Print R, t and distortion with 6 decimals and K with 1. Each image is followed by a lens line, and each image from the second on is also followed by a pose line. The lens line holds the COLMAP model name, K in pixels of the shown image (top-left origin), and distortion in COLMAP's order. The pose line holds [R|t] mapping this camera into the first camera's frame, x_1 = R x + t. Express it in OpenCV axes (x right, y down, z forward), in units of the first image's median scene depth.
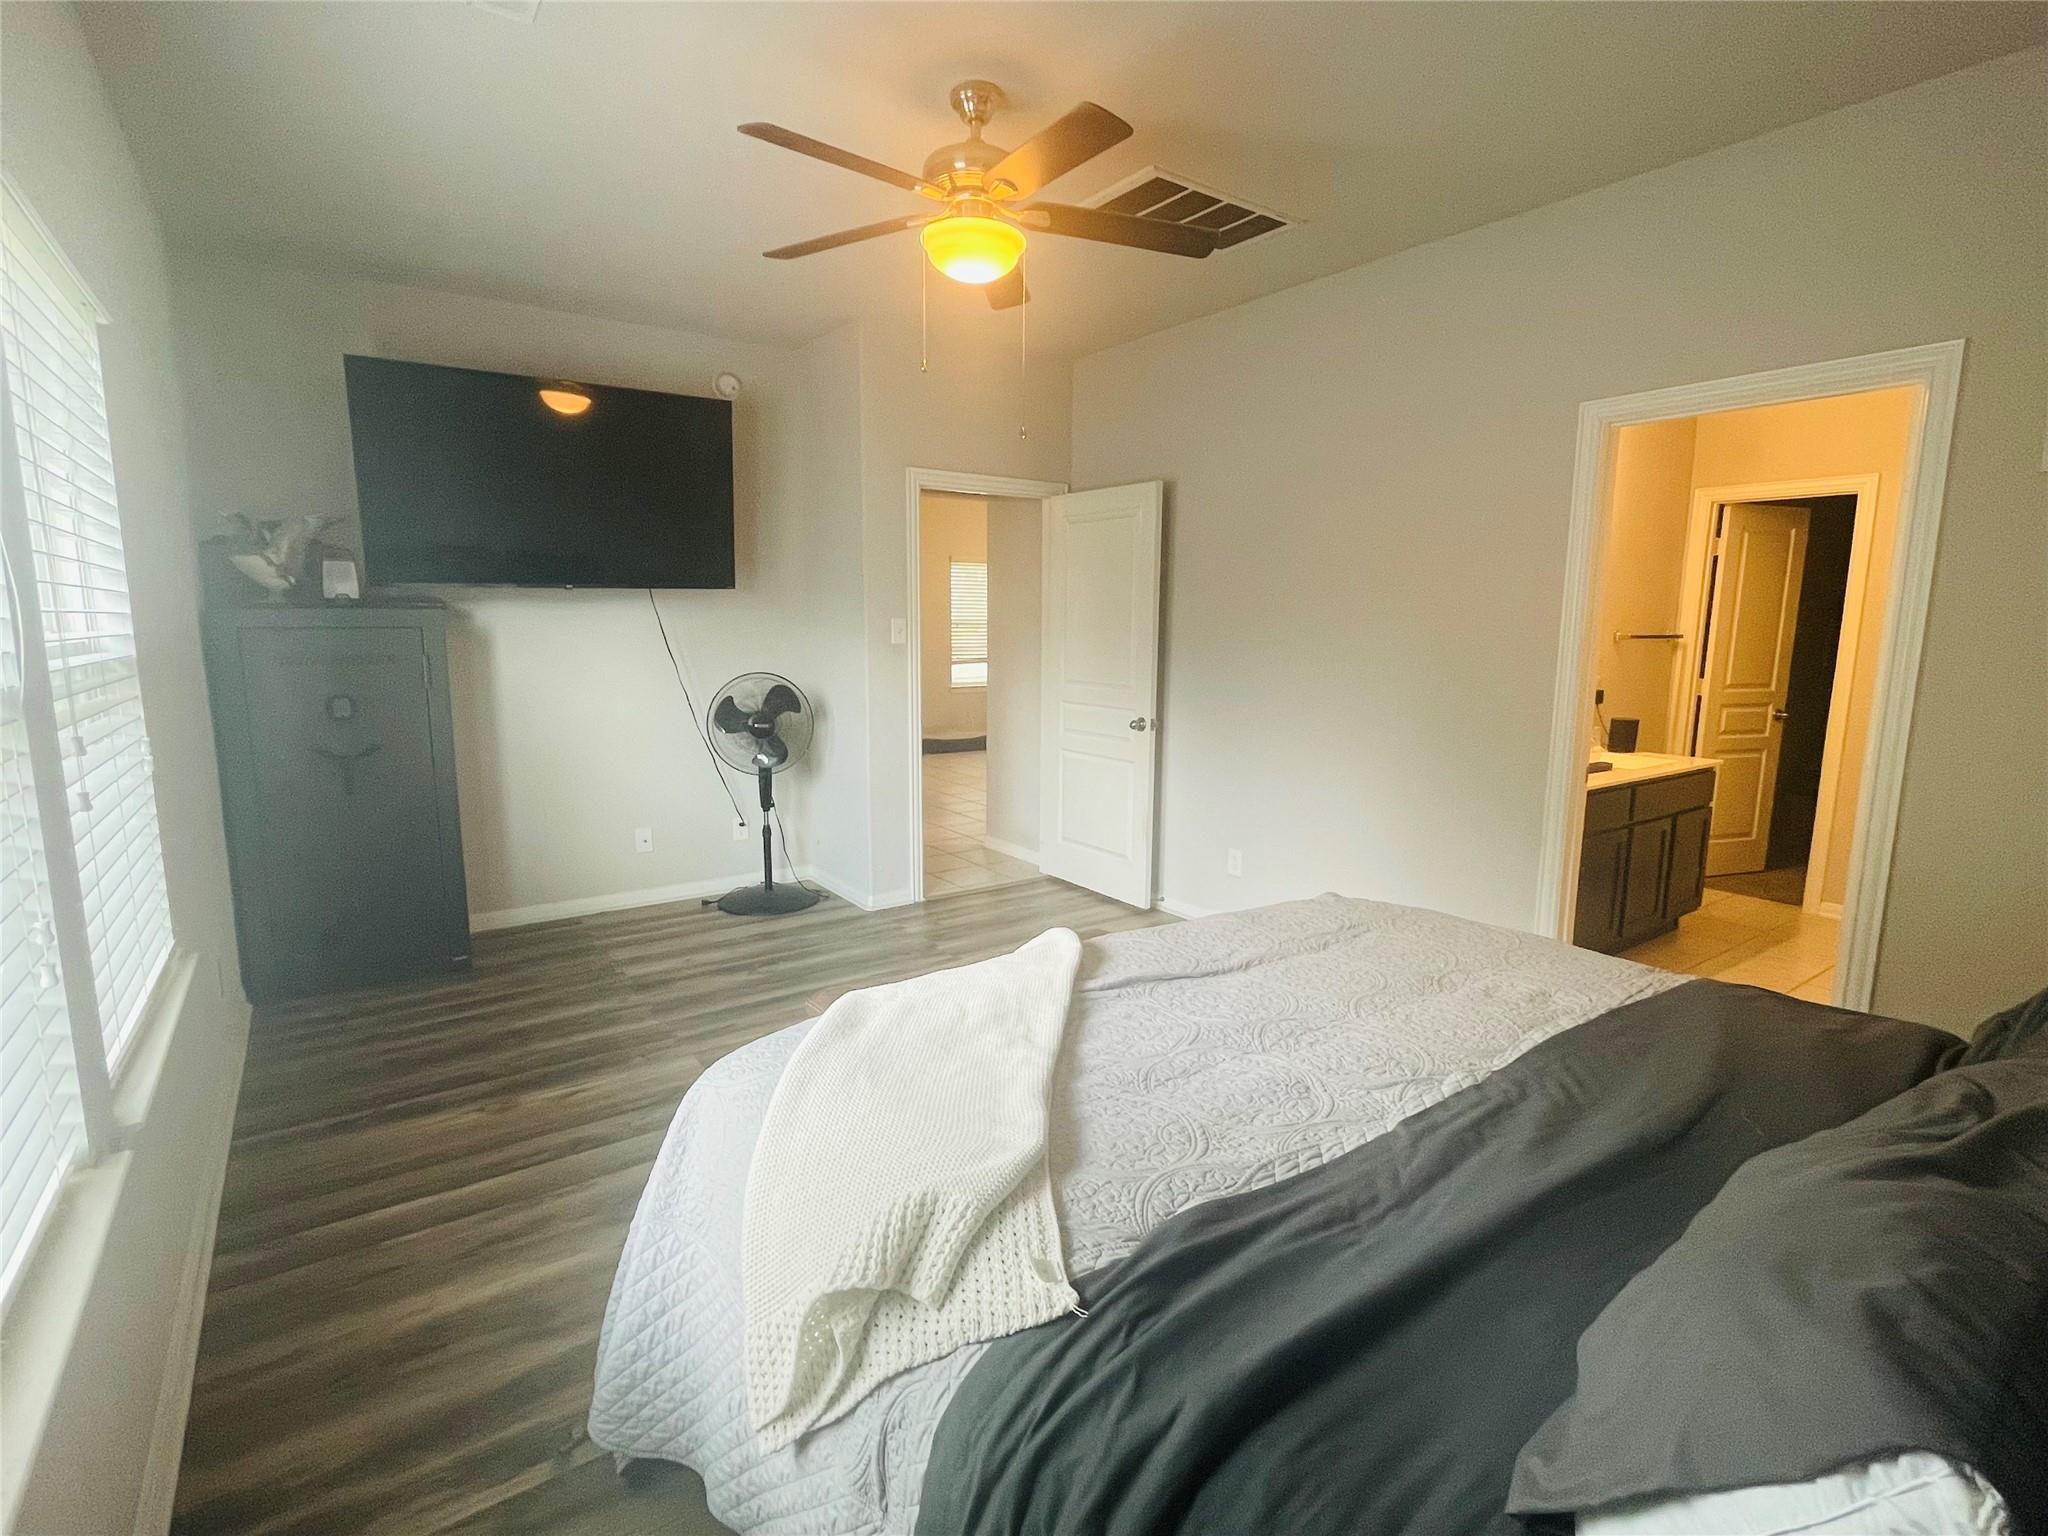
lens RADIAL K [[985.5, 0, 1033.2], [0, 985.5, 759.9], [0, 0, 1]] dist [-0.002582, 0.000492]
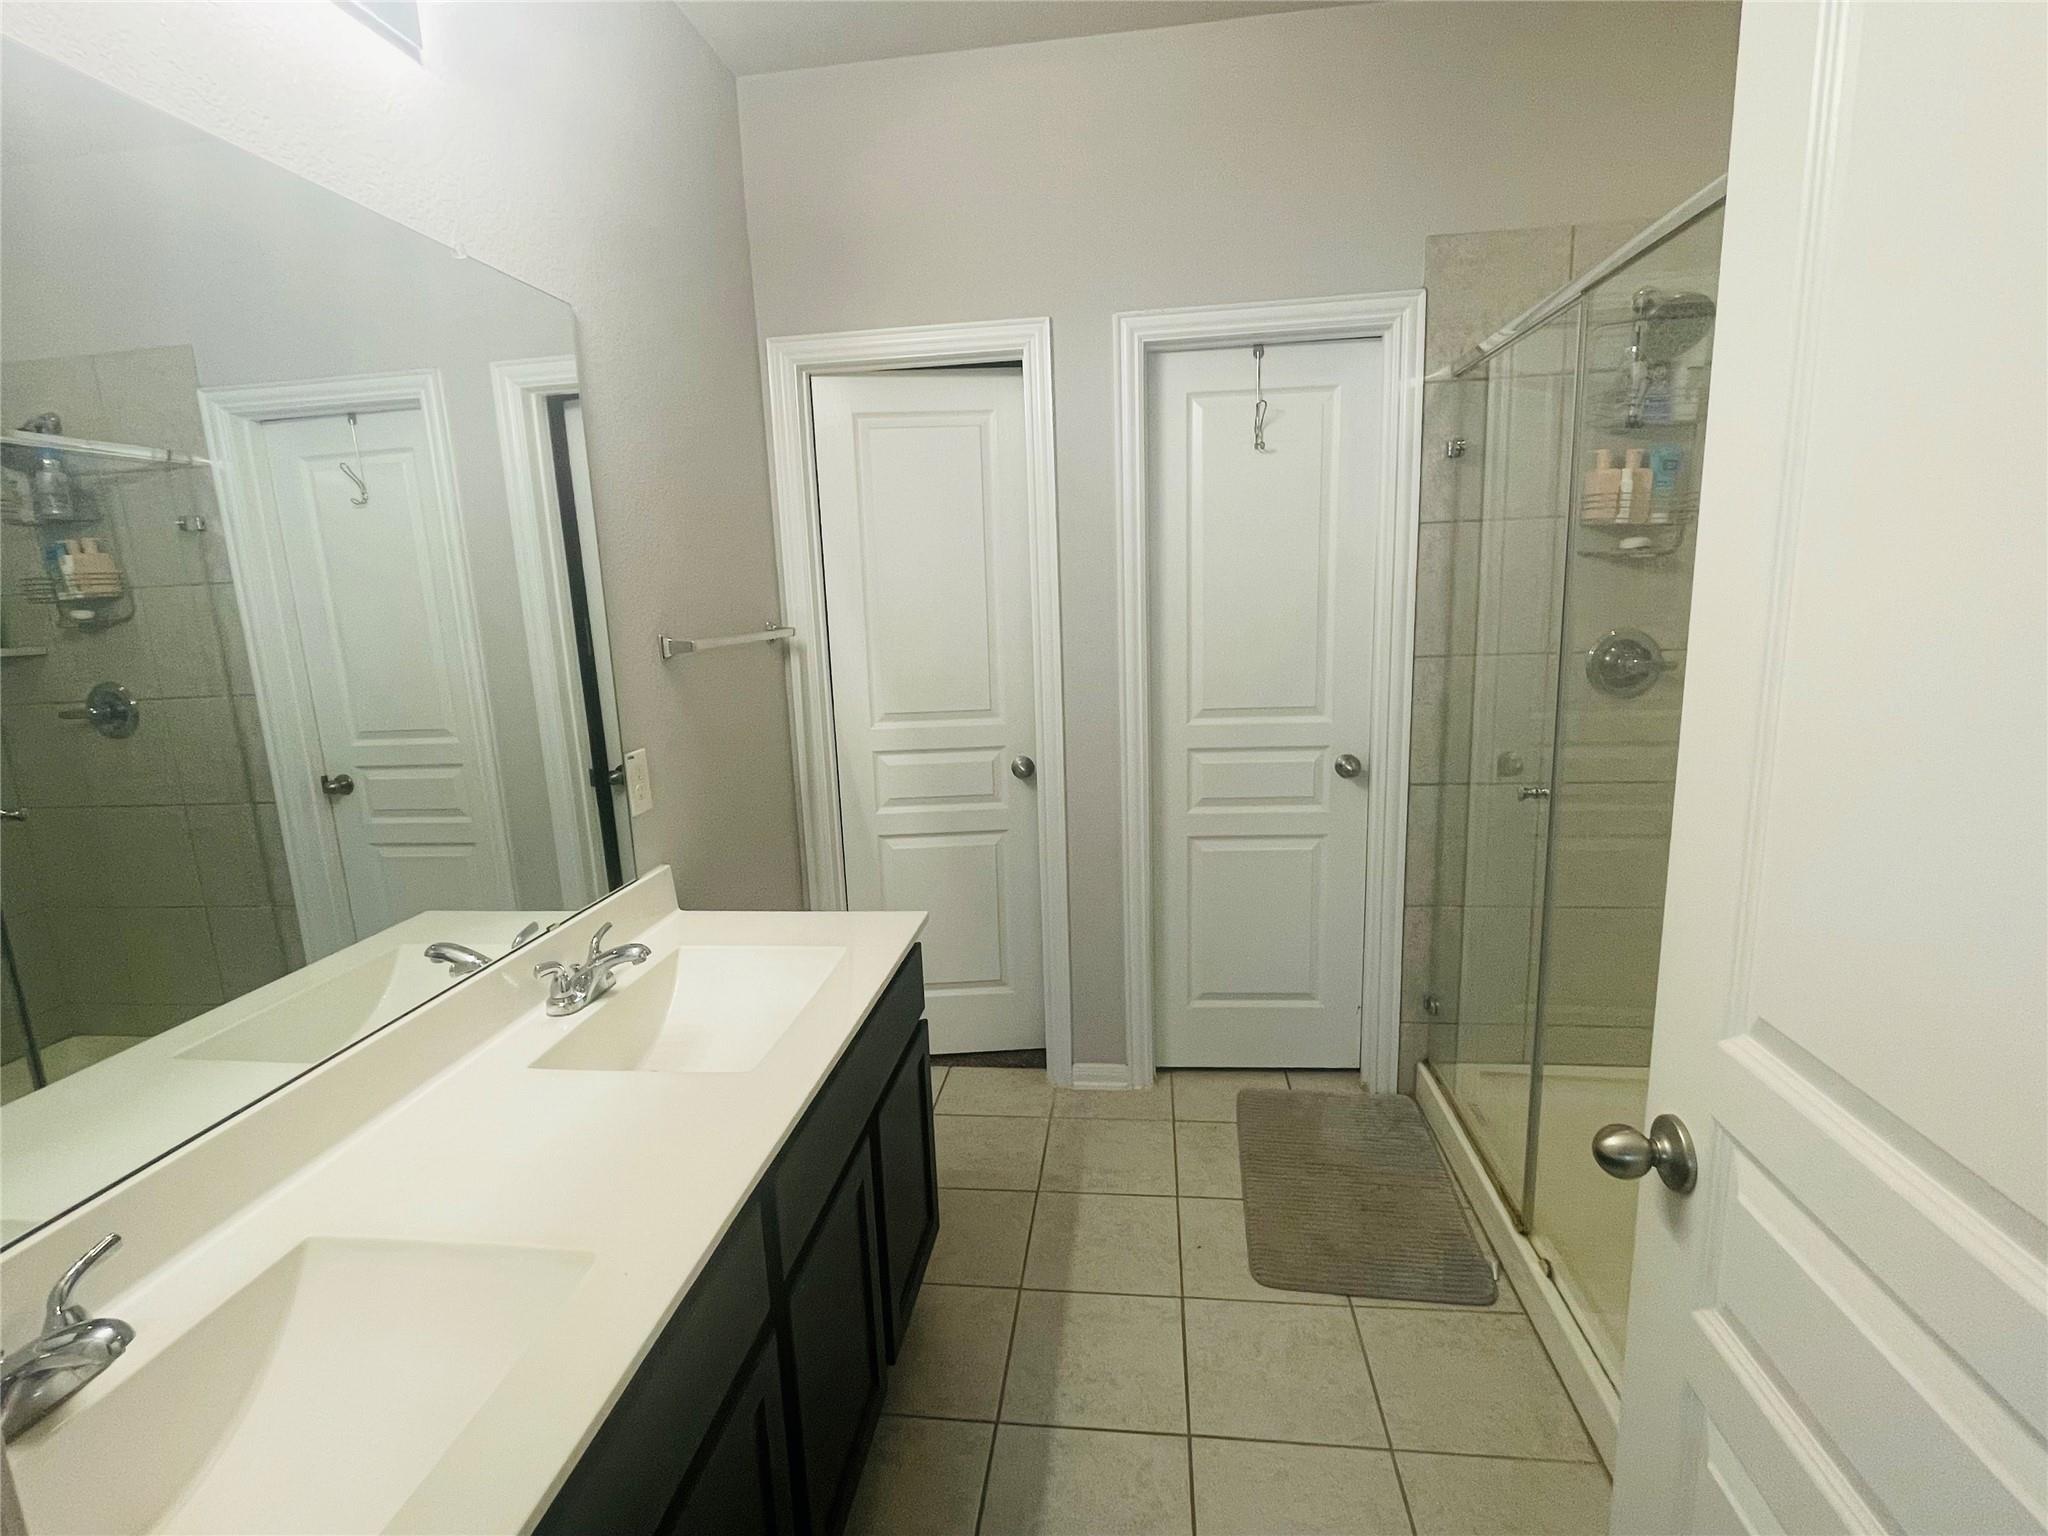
lens RADIAL K [[985.5, 0, 1032.3], [0, 985.5, 771.3], [0, 0, 1]] dist [-0.002582, 0.000492]
pose [[0.679117, -0.177329, 0.712288, 0.426920], [0.150755, 0.983389, 0.101087, -0.100554], [-0.718382, 0.038731, 0.694570, 0.651283]]
